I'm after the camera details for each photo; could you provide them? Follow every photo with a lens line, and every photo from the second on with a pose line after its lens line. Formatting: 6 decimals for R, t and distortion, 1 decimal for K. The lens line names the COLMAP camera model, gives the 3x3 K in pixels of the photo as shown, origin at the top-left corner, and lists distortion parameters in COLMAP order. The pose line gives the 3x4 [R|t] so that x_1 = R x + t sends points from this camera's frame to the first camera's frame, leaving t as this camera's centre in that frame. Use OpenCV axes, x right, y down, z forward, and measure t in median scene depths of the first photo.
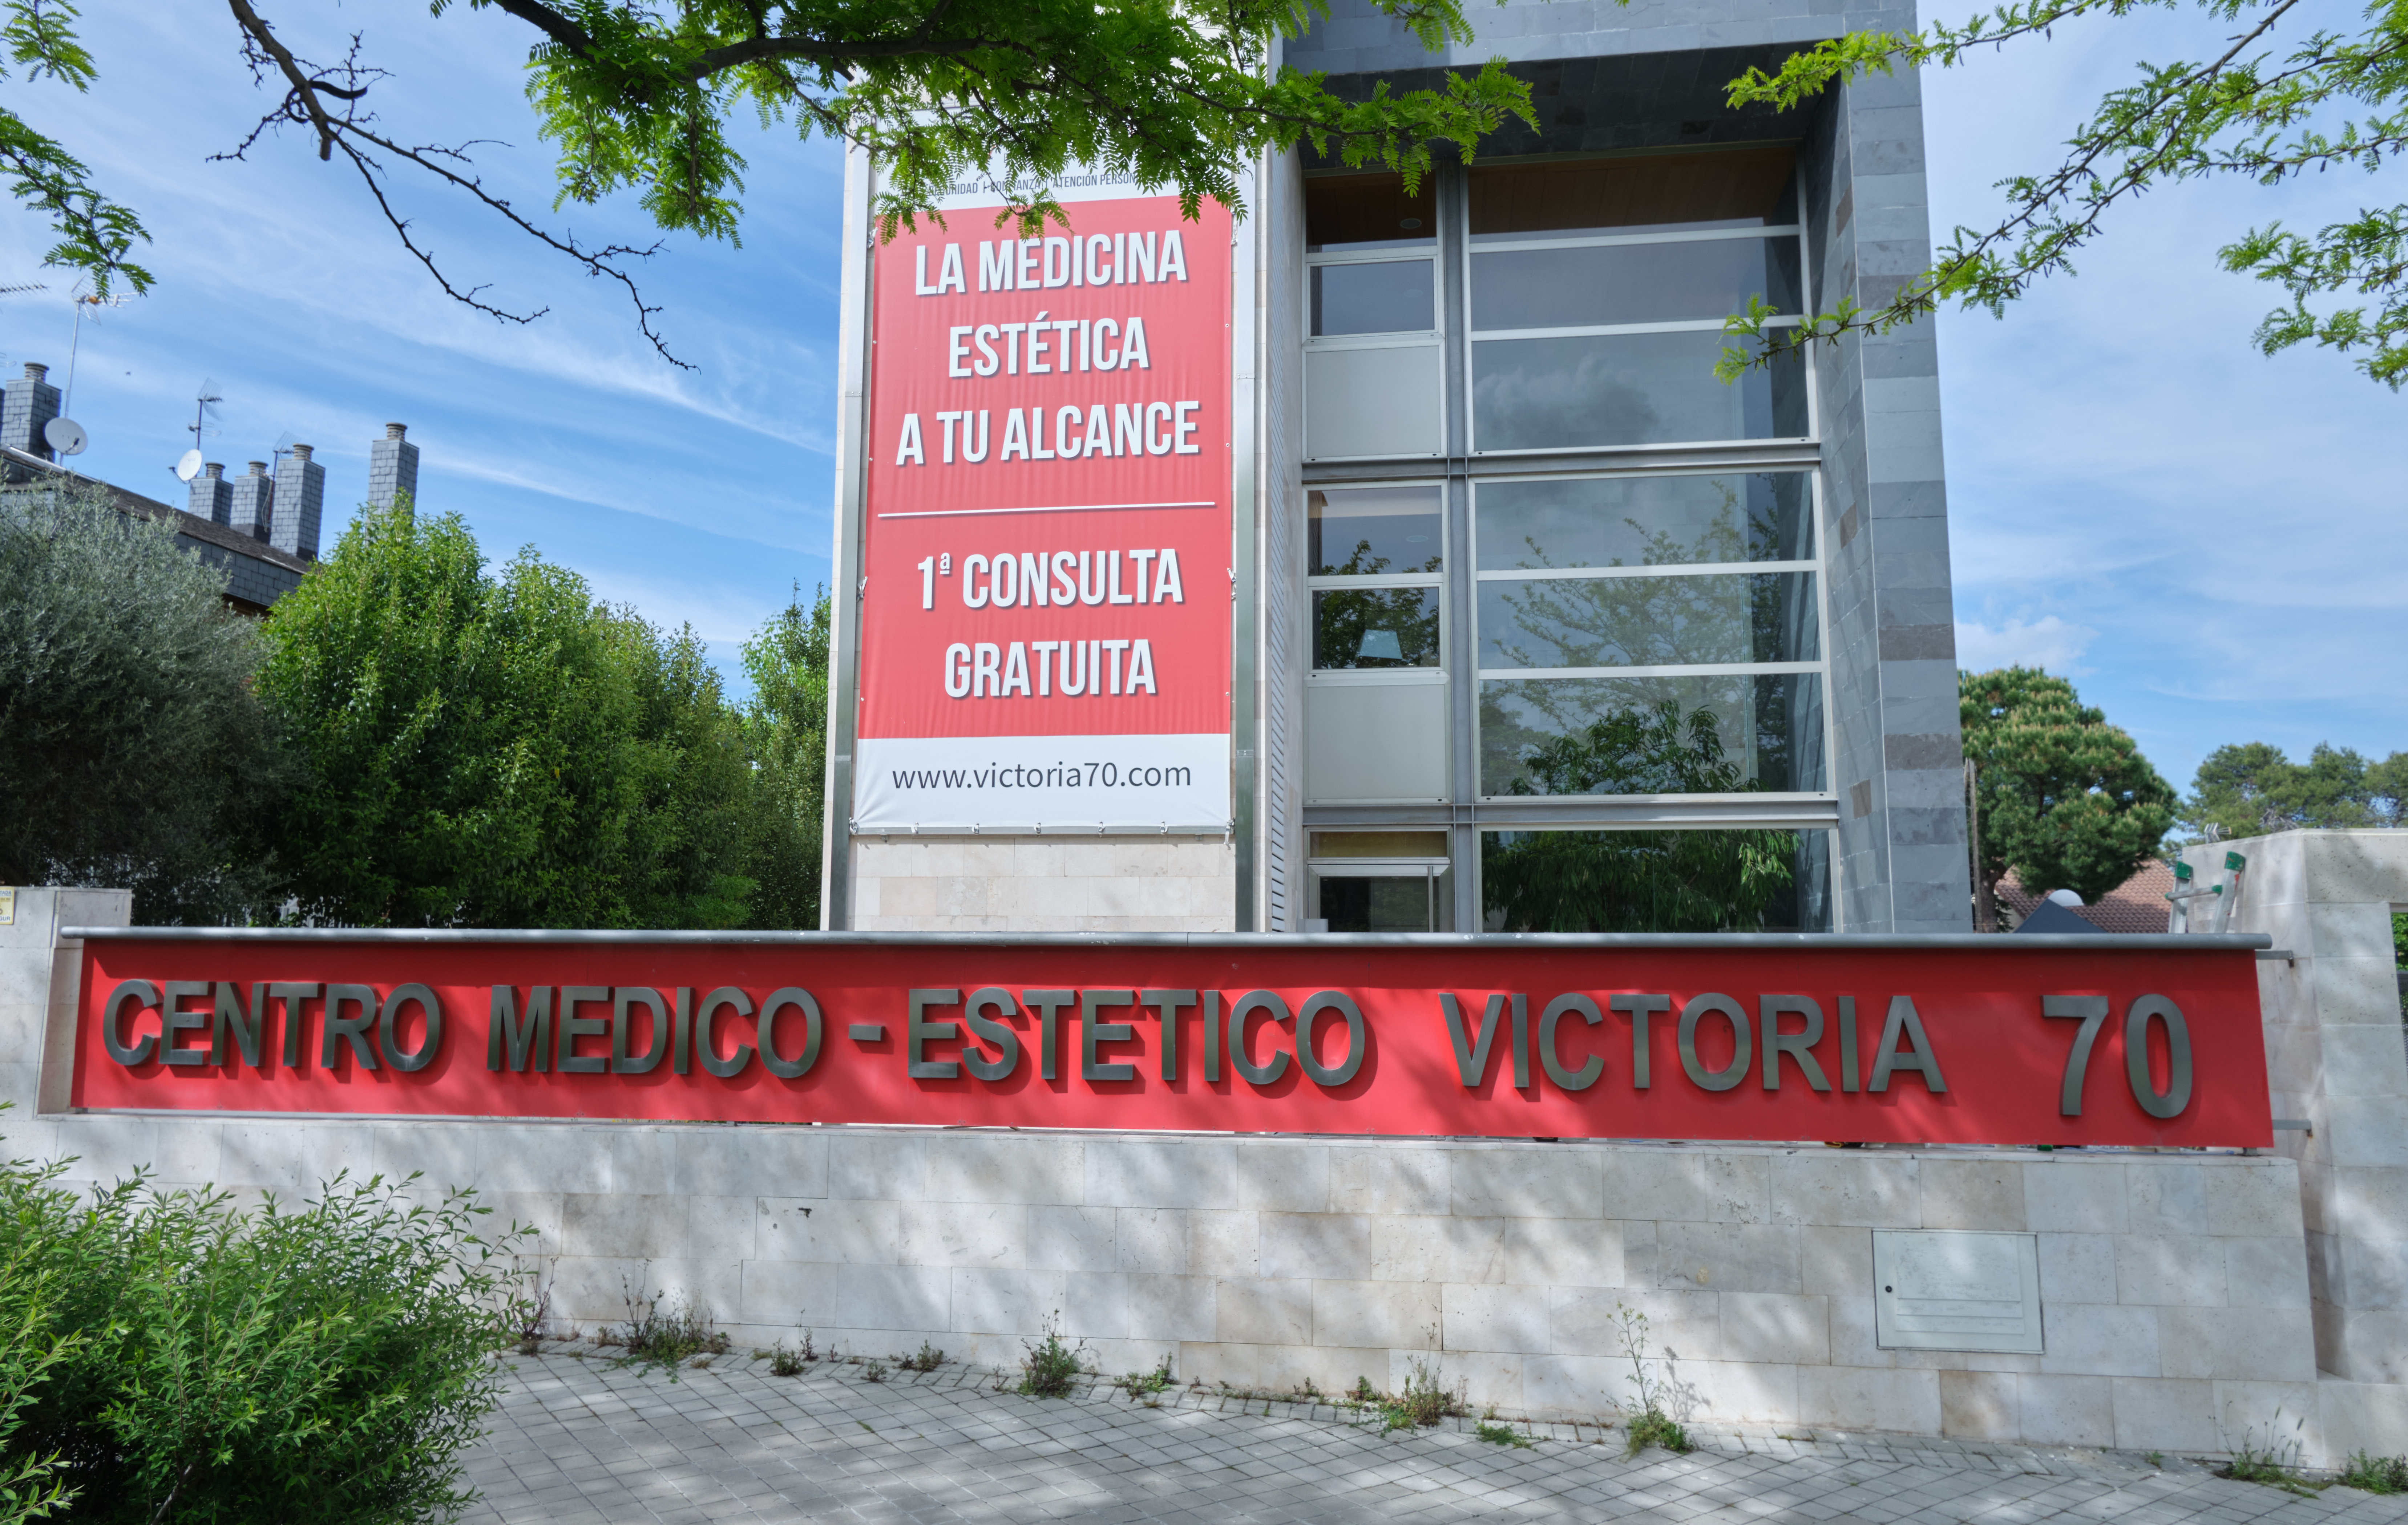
lens RADIAL K [[1564.7, 0, 1204.0], [0, 1564.7, 762.5], [0, 0, 1]] dist [0.001160, 0.001816]
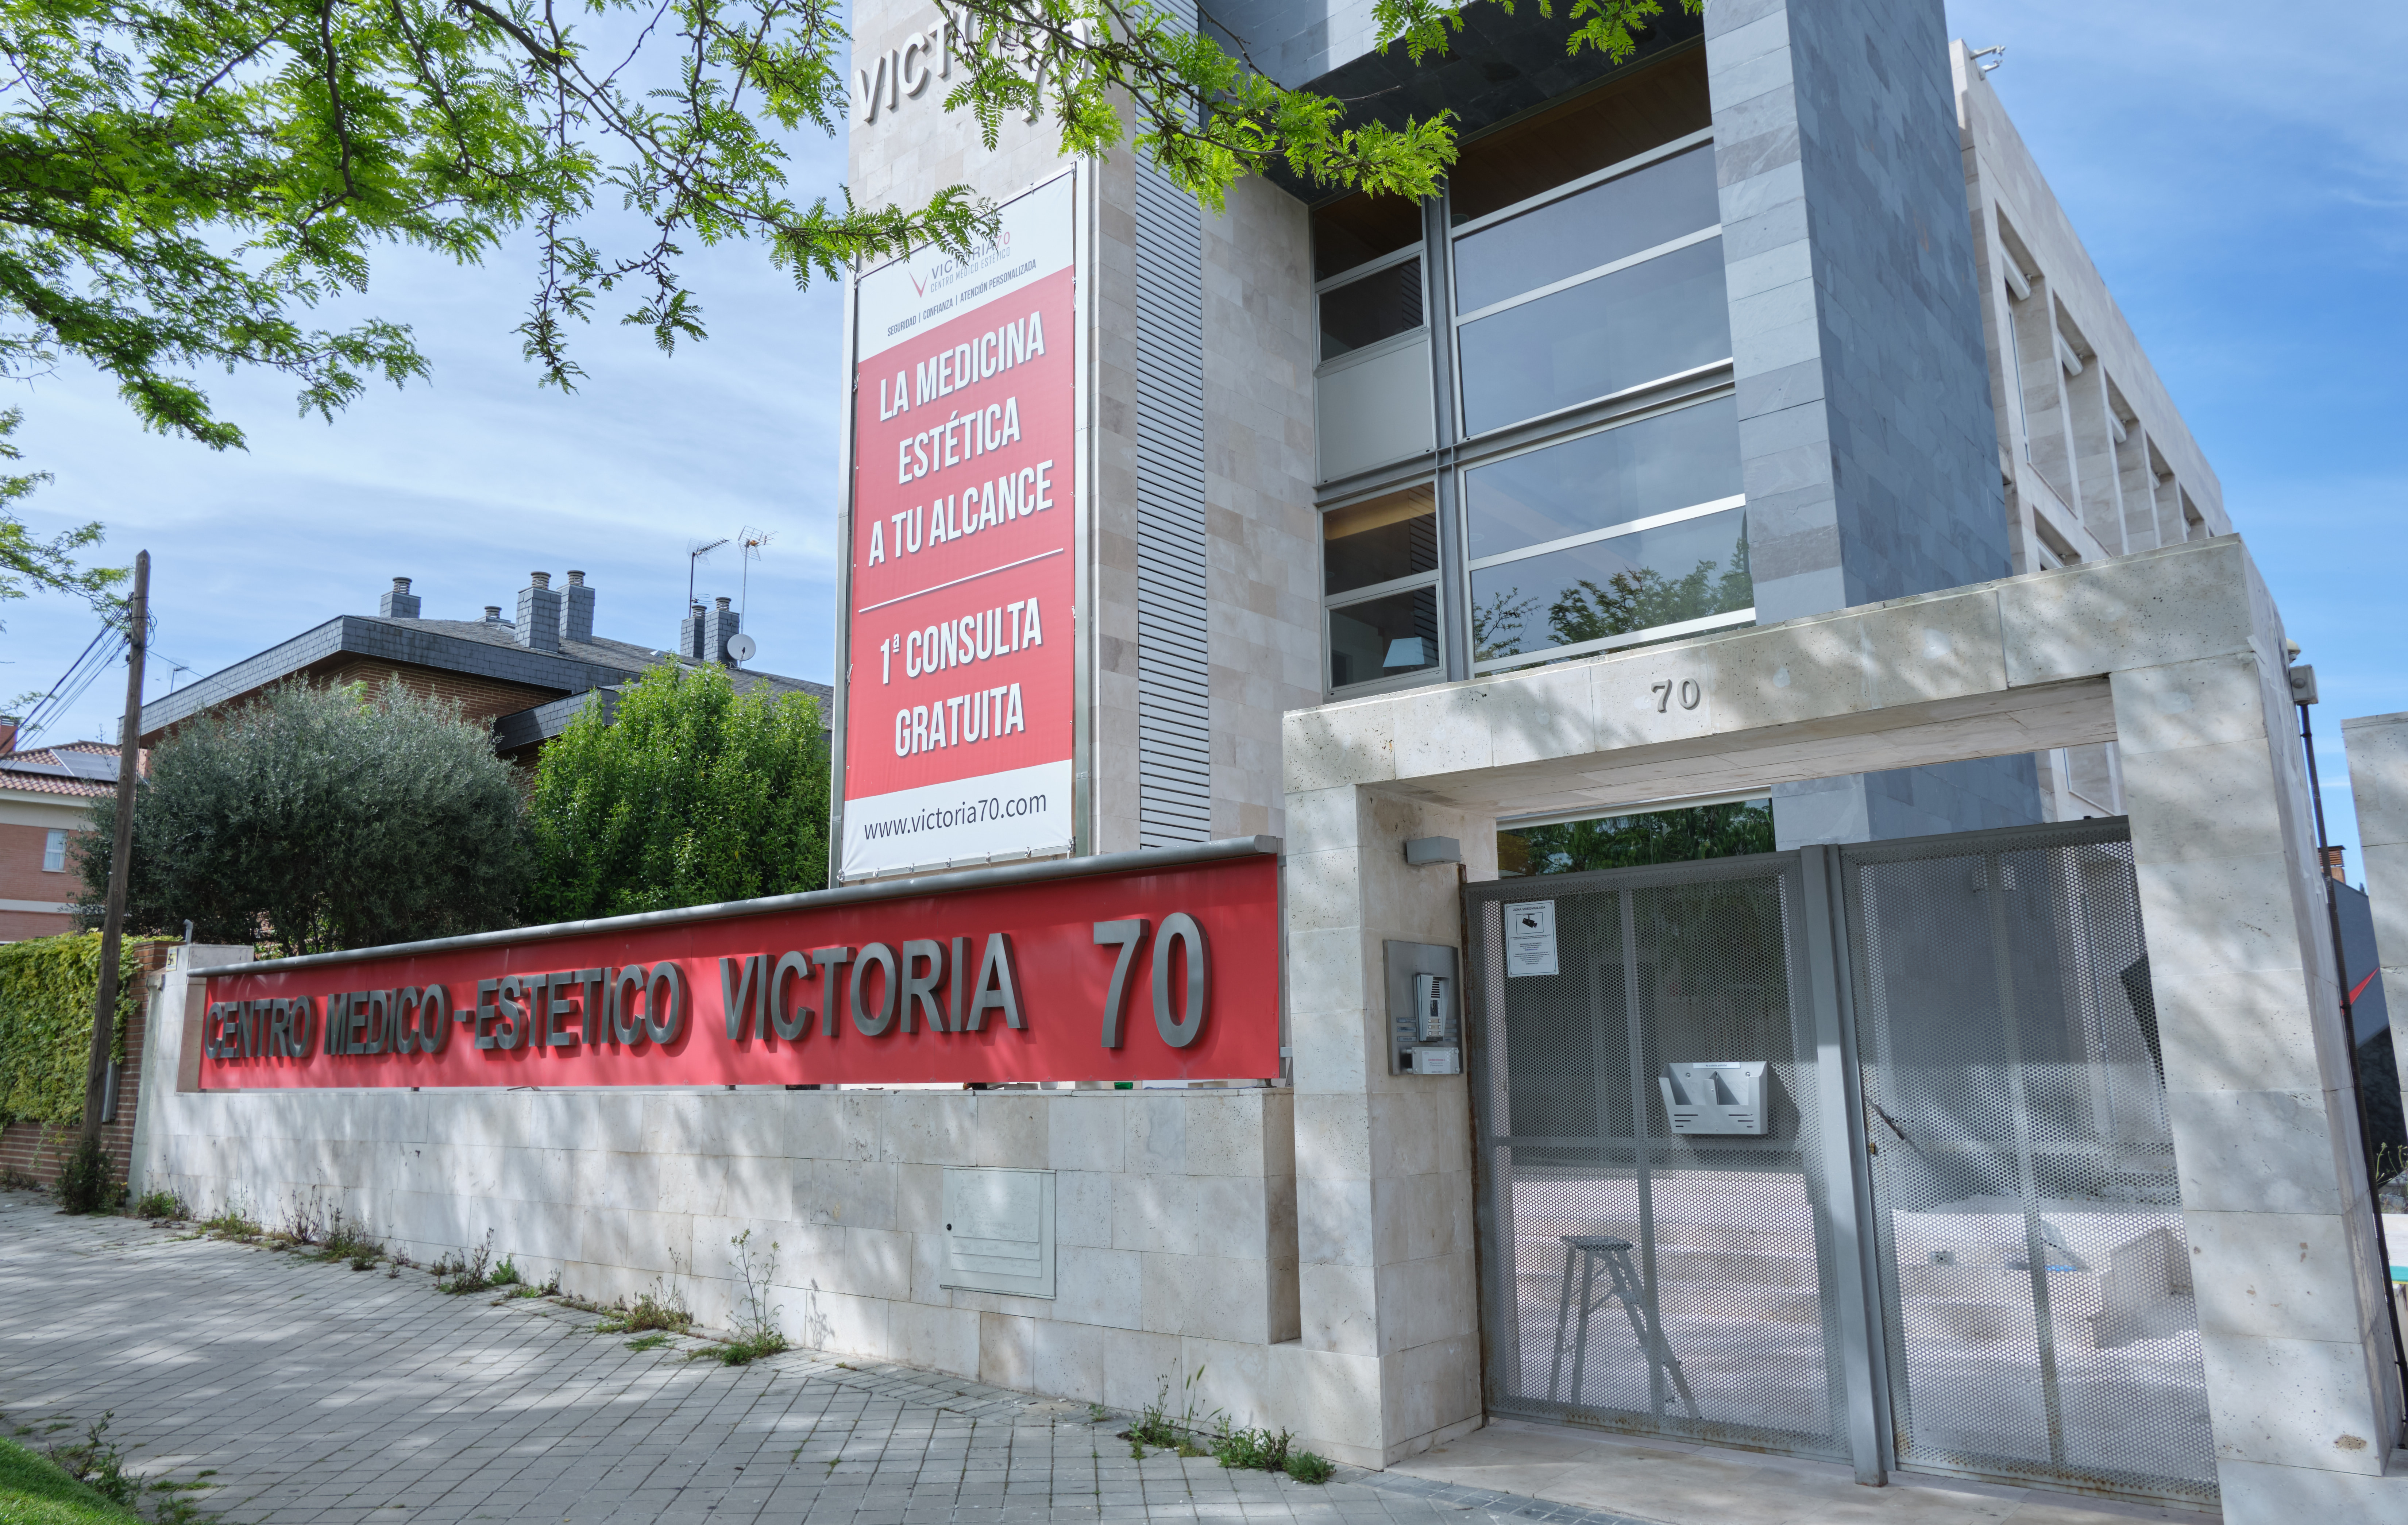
lens RADIAL K [[1580.4, 0, 1204.0], [0, 1580.4, 762.5], [0, 0, 1]] dist [0.001502, 0.043299]
pose [[0.846921, -0.116723, -0.518750, 0.640499], [0.085307, 0.992798, -0.084113, 0.080786], [0.524831, 0.026984, 0.850778, 0.127778]]
